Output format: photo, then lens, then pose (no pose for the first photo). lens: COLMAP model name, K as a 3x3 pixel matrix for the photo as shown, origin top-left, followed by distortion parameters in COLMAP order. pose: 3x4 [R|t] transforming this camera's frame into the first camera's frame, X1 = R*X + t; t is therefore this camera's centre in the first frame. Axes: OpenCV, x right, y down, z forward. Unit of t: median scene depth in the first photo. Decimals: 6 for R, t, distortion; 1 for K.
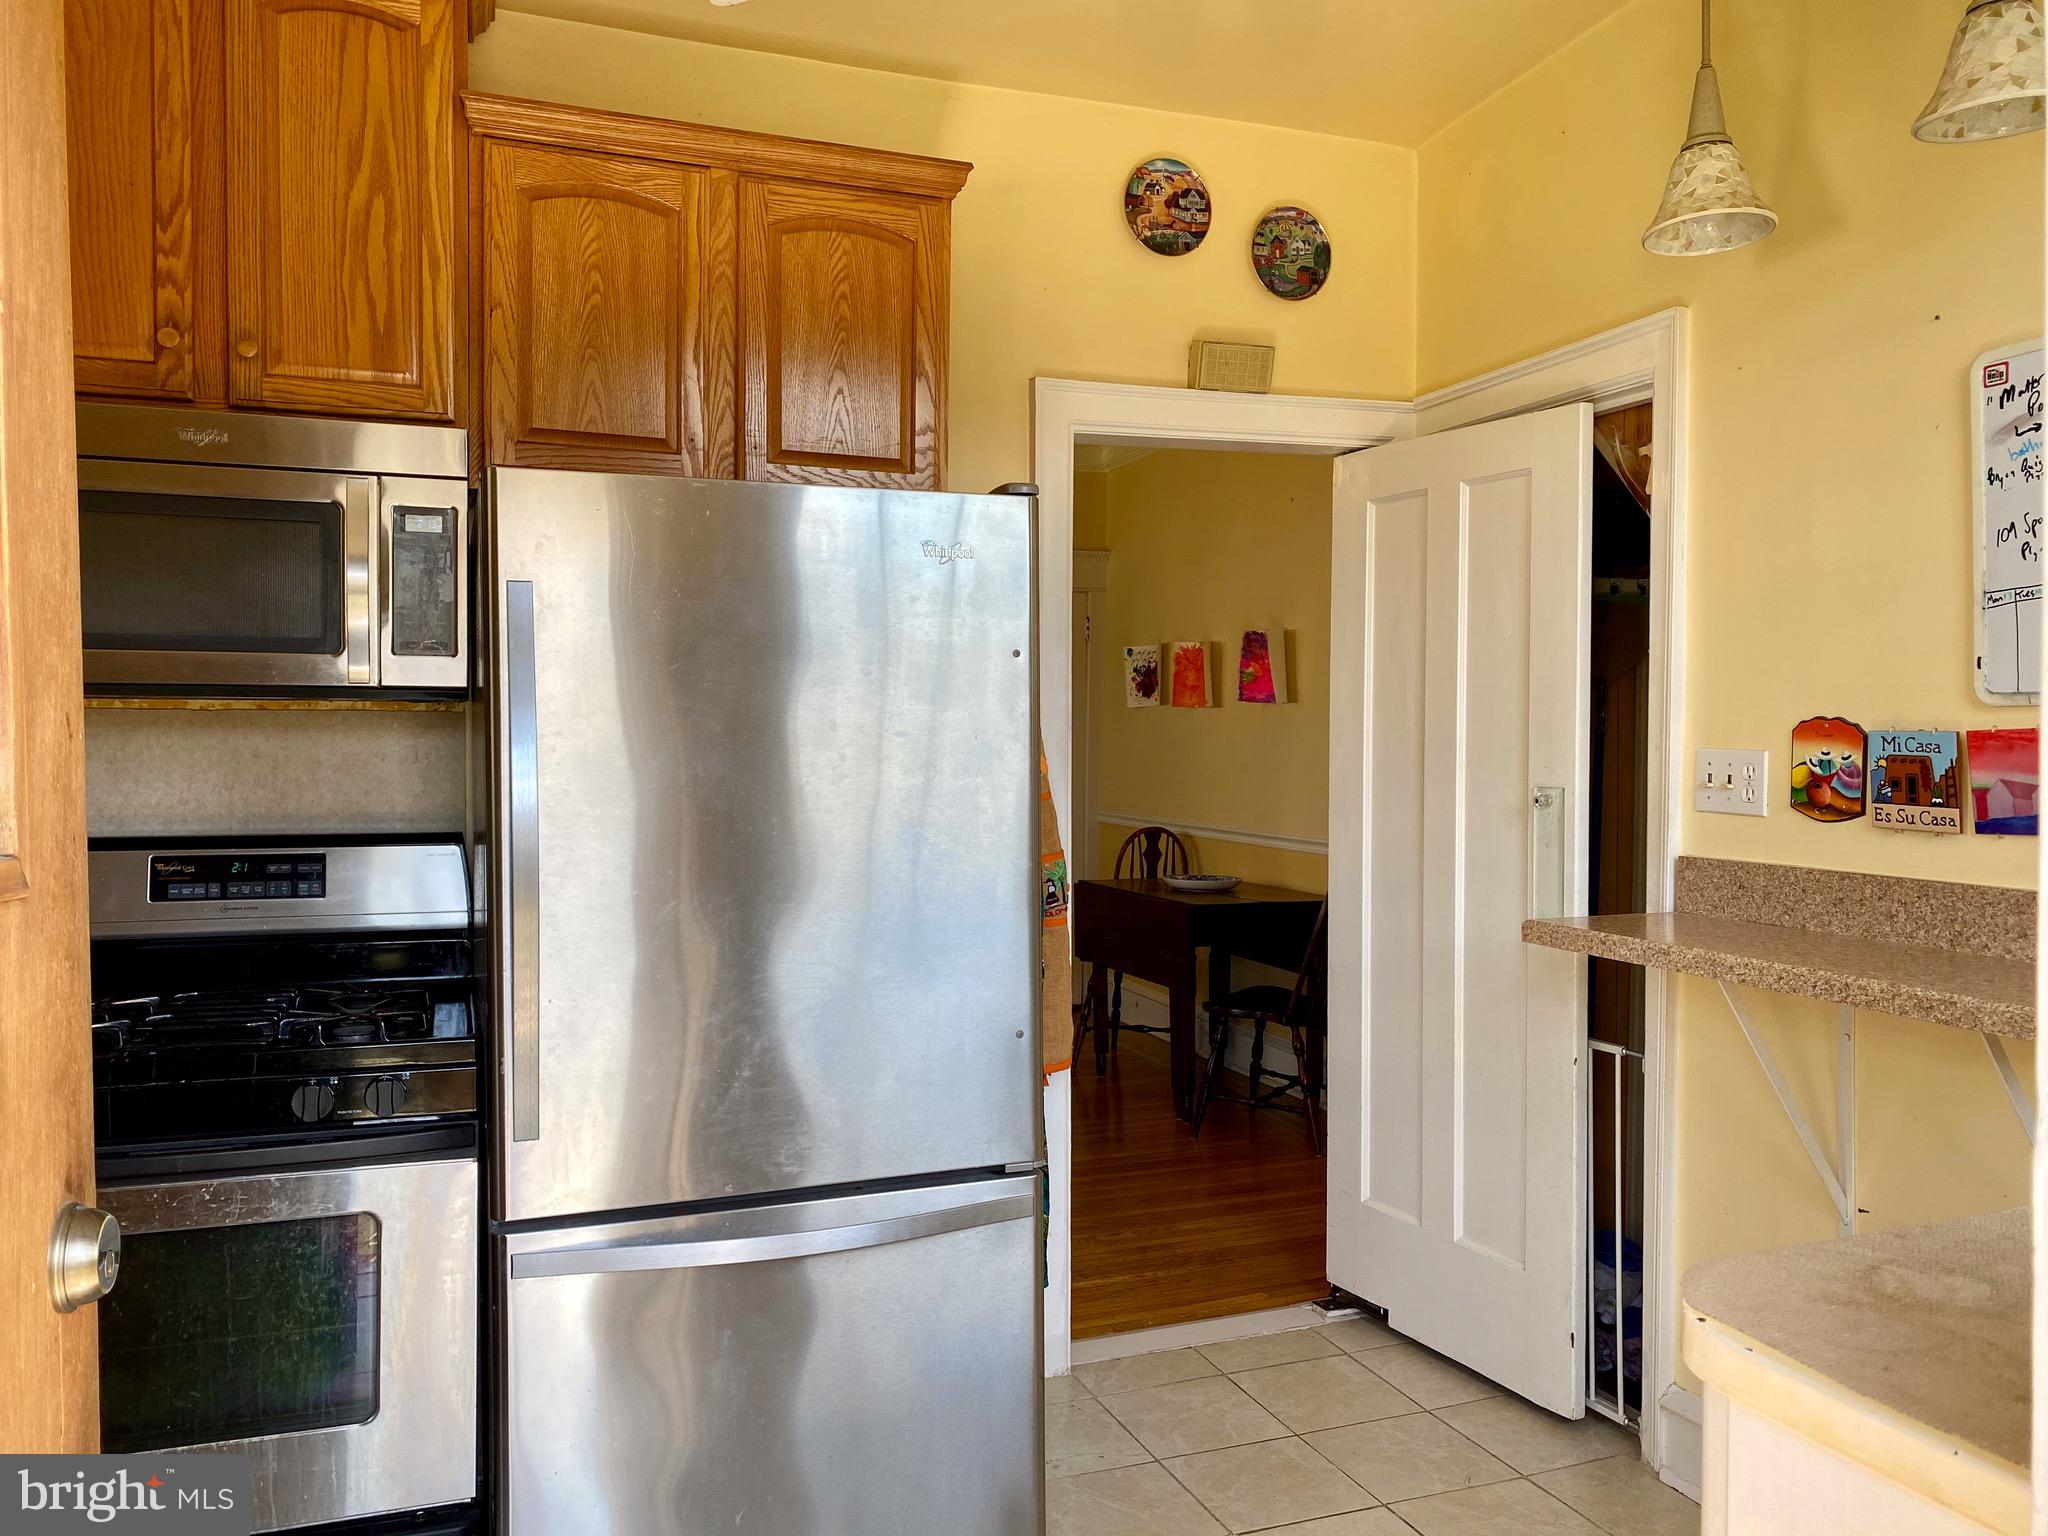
lens RADIAL K [[1535.9, 0, 1026.9], [0, 1535.9, 768.4], [0, 0, 1]] dist [0.036997, -0.072637]
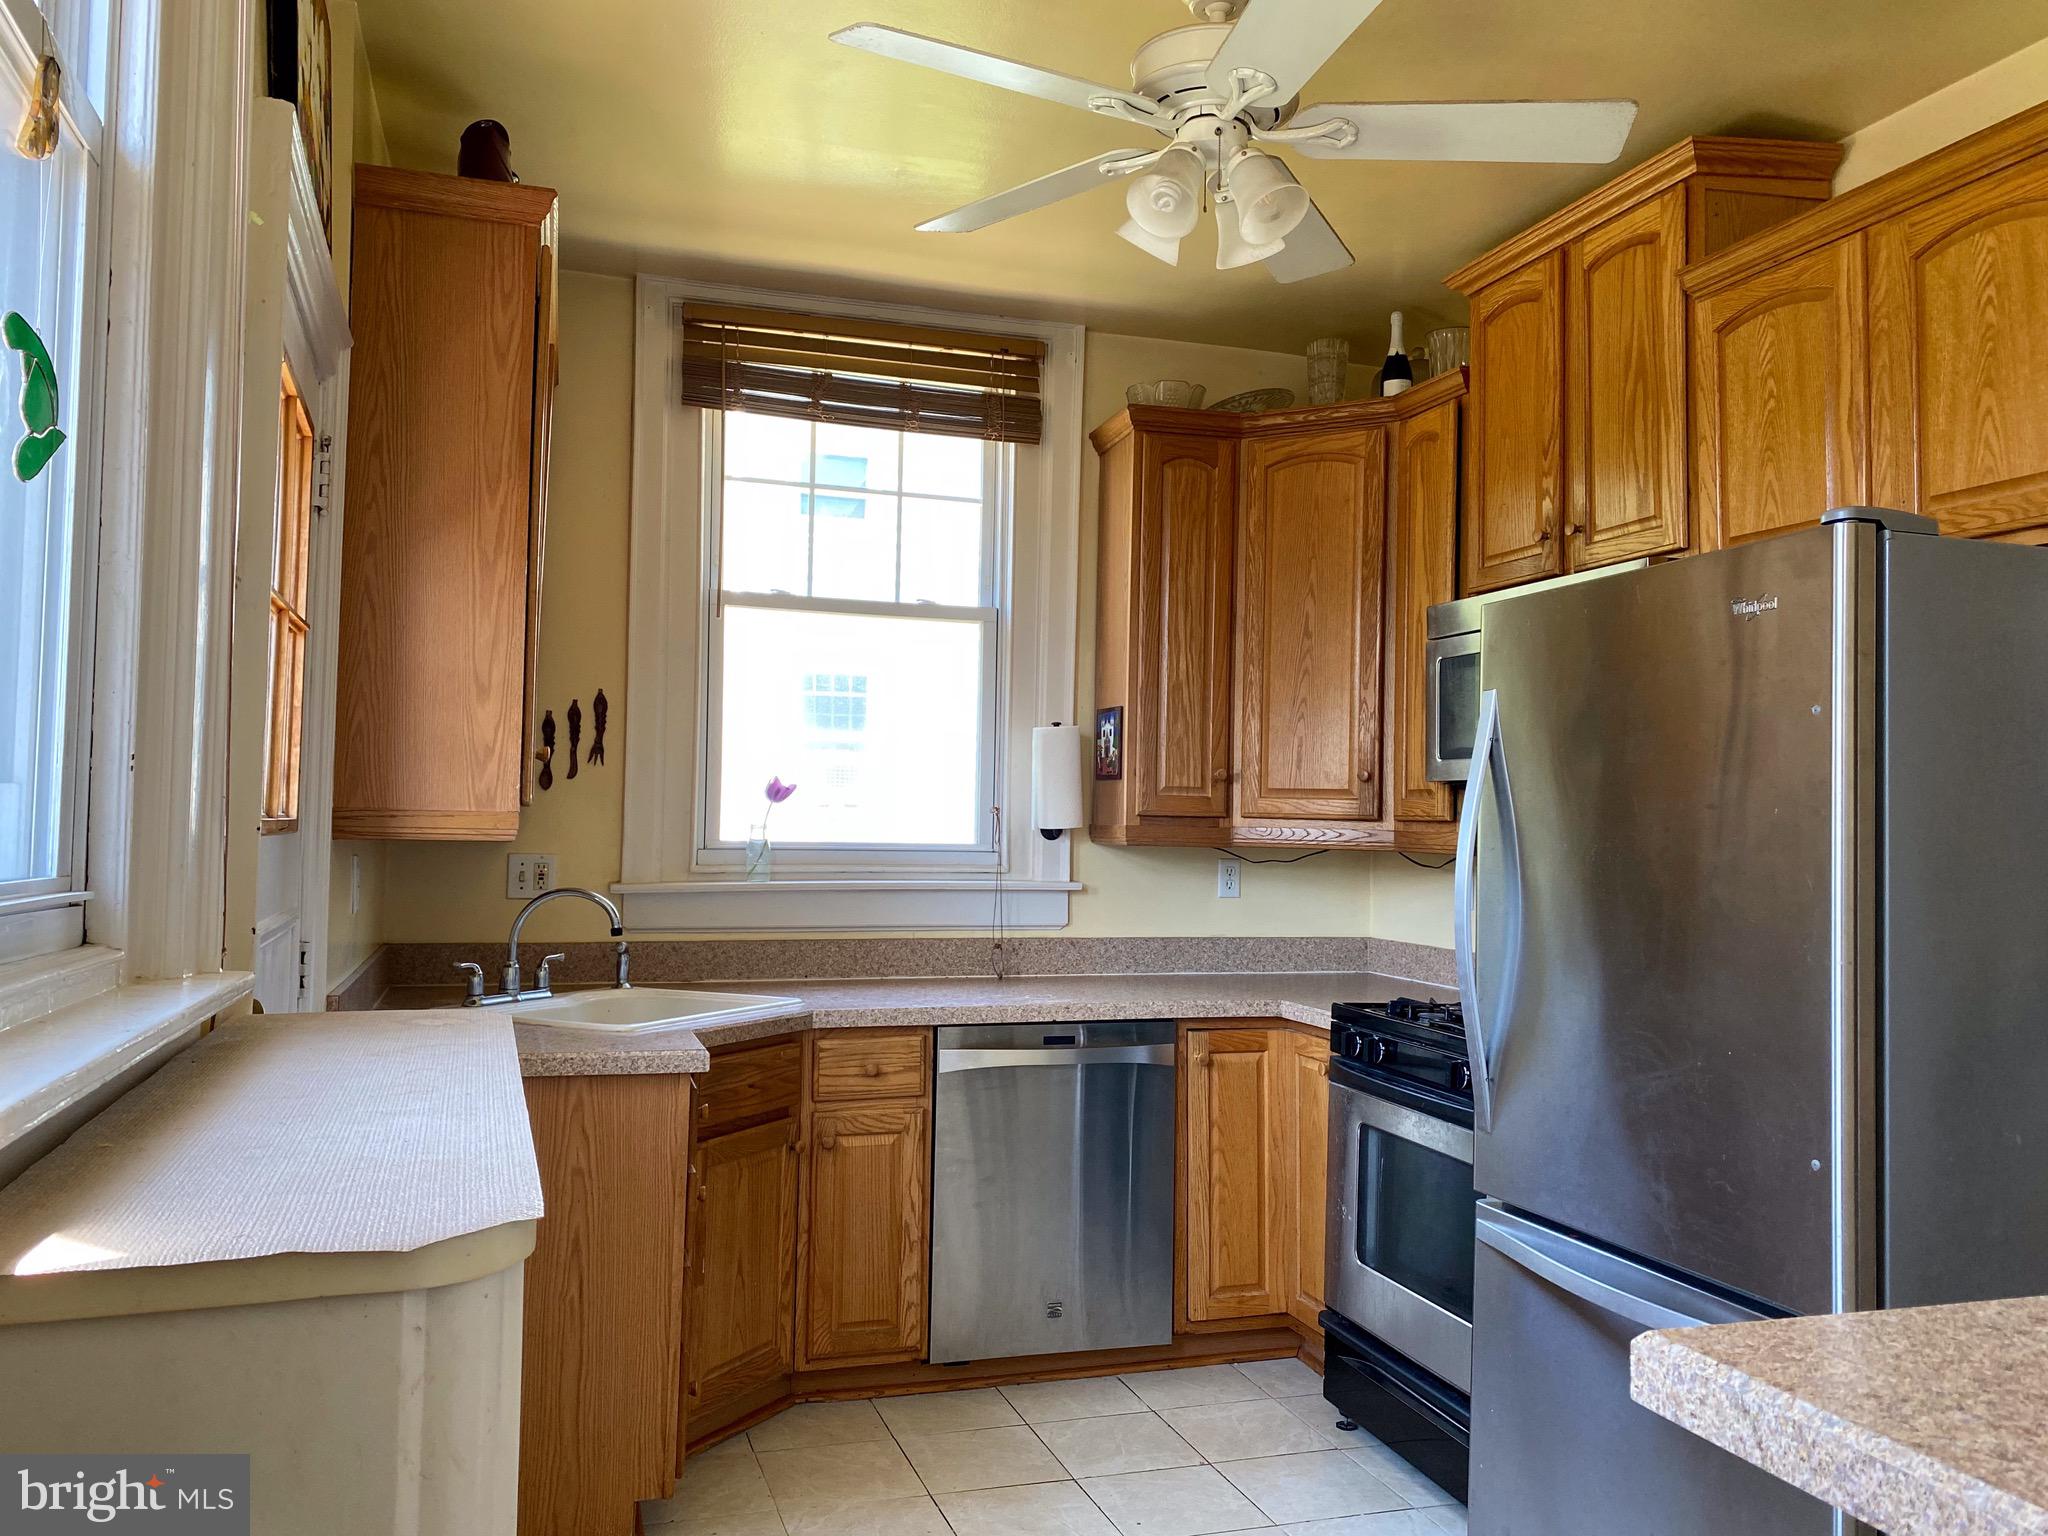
lens RADIAL K [[1535.9, 0, 1029.8], [0, 1535.9, 758.5], [0, 0, 1]] dist [0.036997, -0.072637]
pose [[-0.046565, -0.044894, -0.997906, 0.824648], [-0.044962, 0.998071, -0.042803, 0.004684], [0.997903, 0.042875, -0.048494, 0.587302]]
